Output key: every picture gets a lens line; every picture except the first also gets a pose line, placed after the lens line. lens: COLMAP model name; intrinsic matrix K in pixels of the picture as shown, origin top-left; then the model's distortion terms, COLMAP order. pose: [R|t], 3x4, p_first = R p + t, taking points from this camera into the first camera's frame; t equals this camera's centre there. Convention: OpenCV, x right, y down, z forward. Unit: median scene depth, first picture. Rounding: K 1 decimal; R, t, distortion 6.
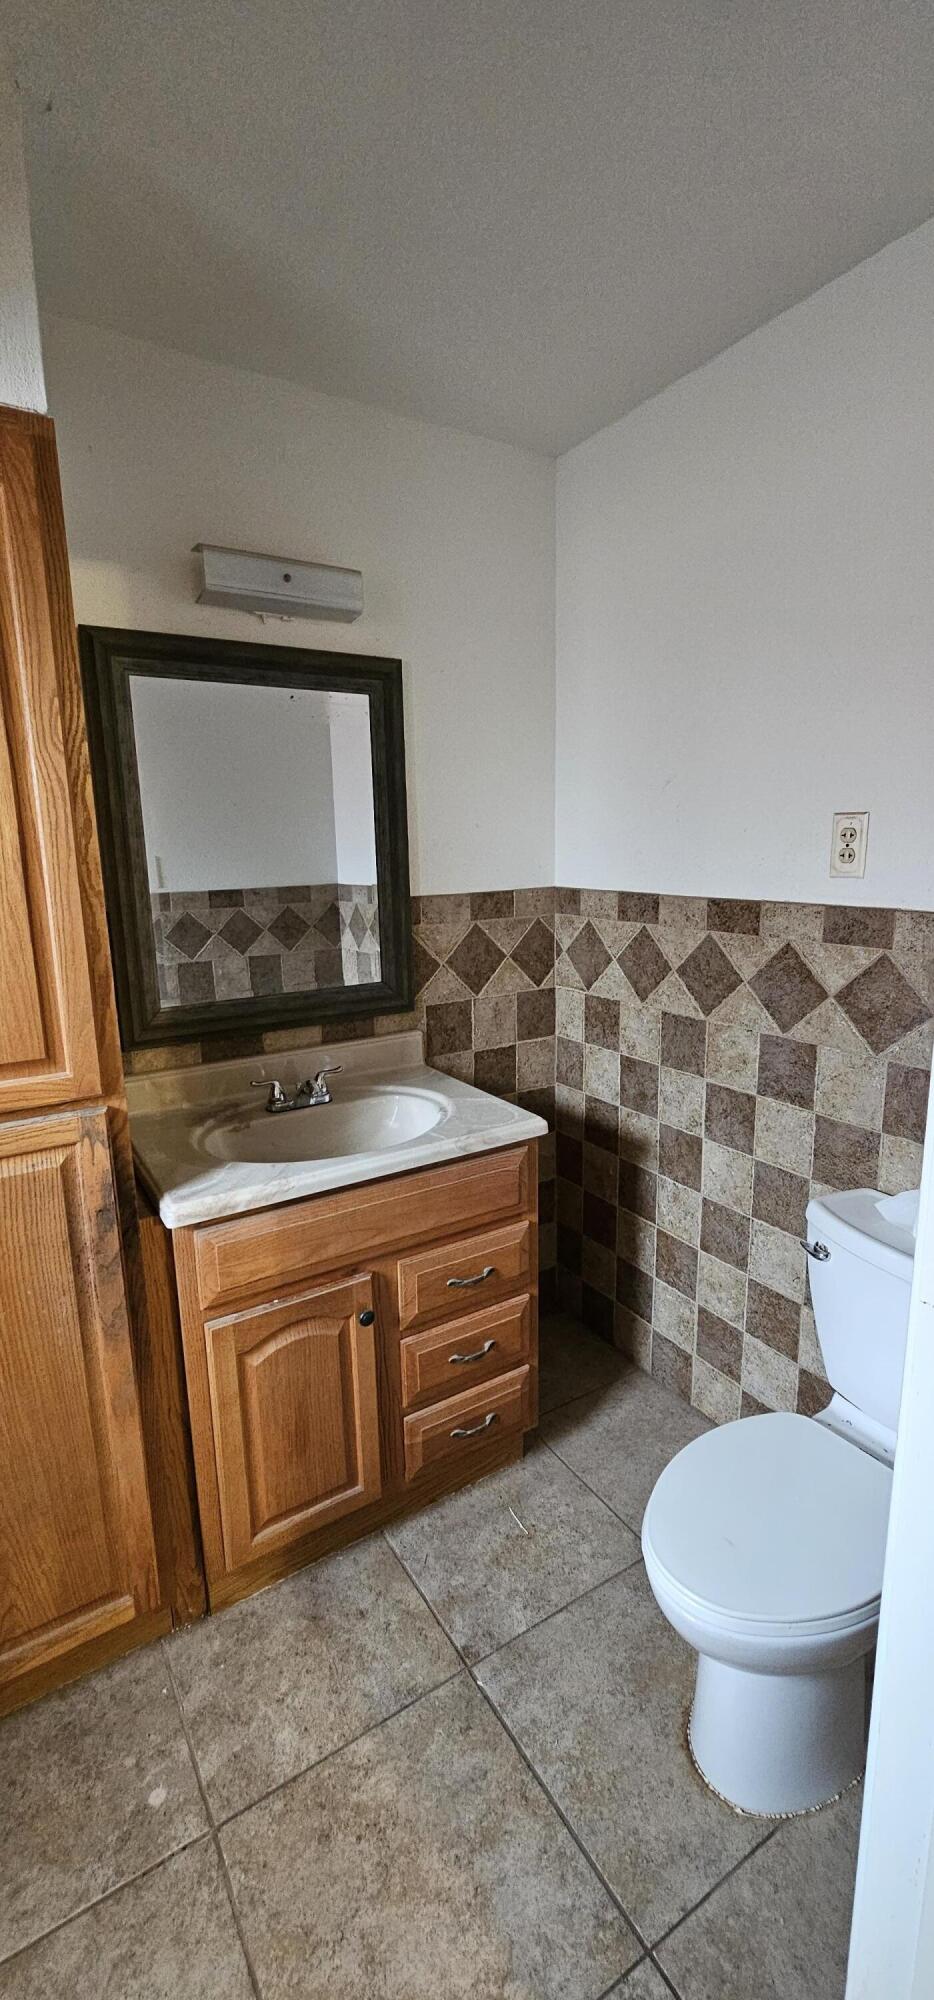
lens RADIAL K [[819.7, 0, 467.3], [0, 819.7, 1002.2], [0, 0, 1]] dist [-0.002043, 0.000136]
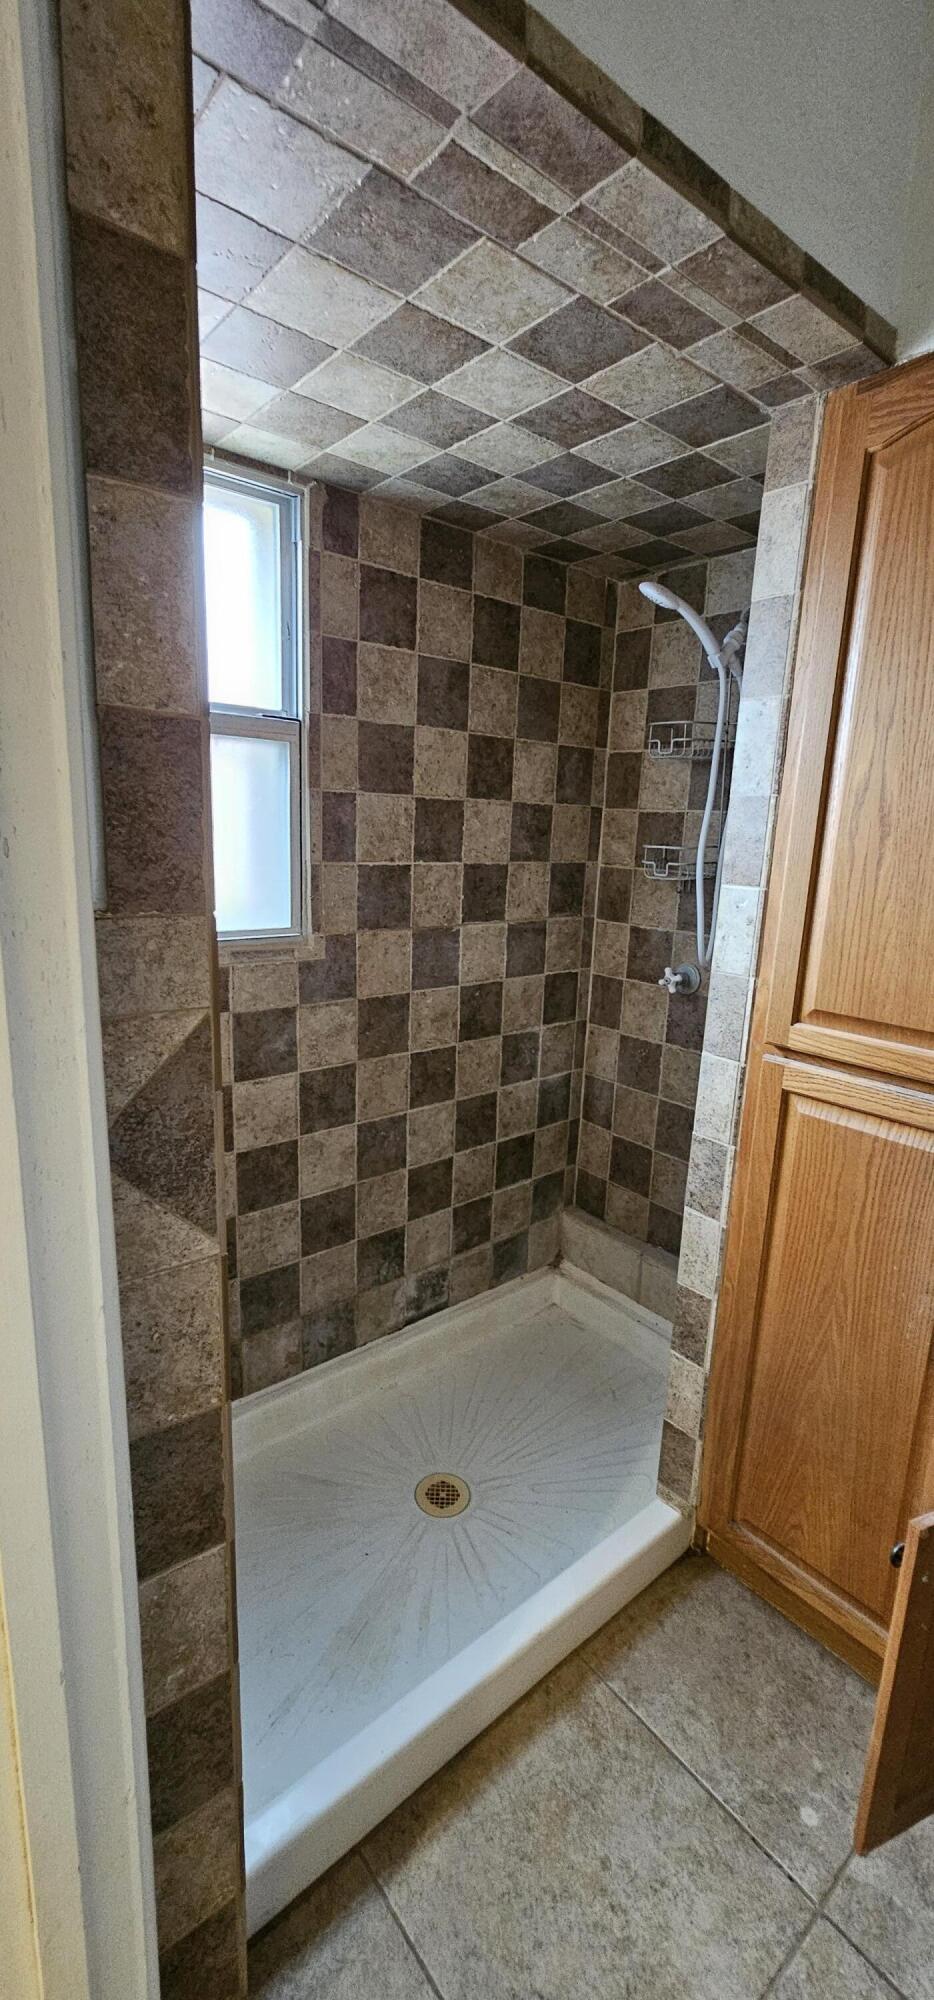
lens RADIAL K [[819.7, 0, 464.6], [0, 819.7, 1001.0], [0, 0, 1]] dist [-0.002043, 0.000136]
pose [[0.129205, 0.231173, -0.964295, 0.264152], [-0.231177, 0.952673, 0.197412, -0.026687], [0.964294, 0.197416, 0.176532, 0.255471]]
